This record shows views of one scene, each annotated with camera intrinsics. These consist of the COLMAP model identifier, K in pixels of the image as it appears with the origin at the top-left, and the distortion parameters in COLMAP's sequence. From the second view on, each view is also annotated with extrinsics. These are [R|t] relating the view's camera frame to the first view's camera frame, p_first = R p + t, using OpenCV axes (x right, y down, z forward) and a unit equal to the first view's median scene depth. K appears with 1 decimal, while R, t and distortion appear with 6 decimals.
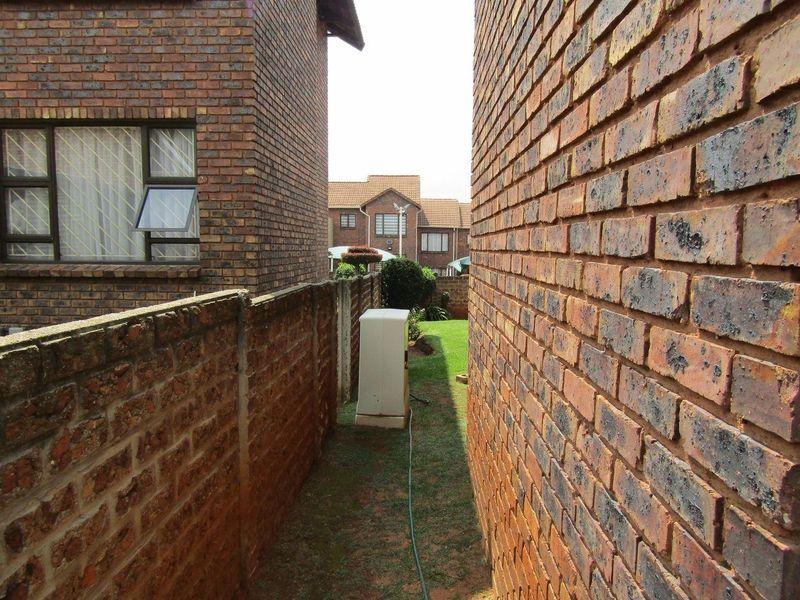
lens RADIAL K [[561.0, 0, 401.5], [0, 561.0, 299.7], [0, 0, 1]] dist [-0.011936, -0.002552]
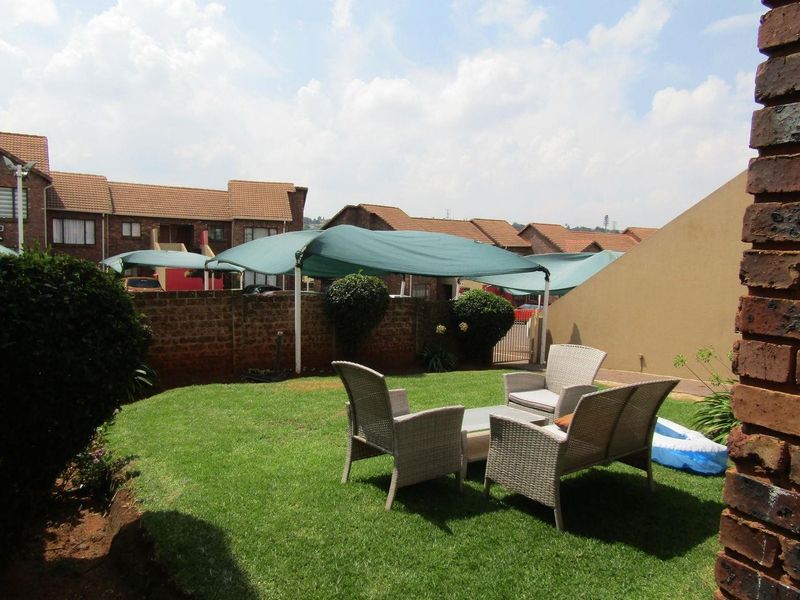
lens RADIAL K [[561.0, 0, 401.5], [0, 561.0, 299.7], [0, 0, 1]] dist [-0.011936, -0.002552]
pose [[0.825573, -0.046255, 0.562396, -0.002335], [0.041251, 0.998915, 0.021603, -0.012651], [-0.562785, 0.005365, 0.826586, 0.161927]]
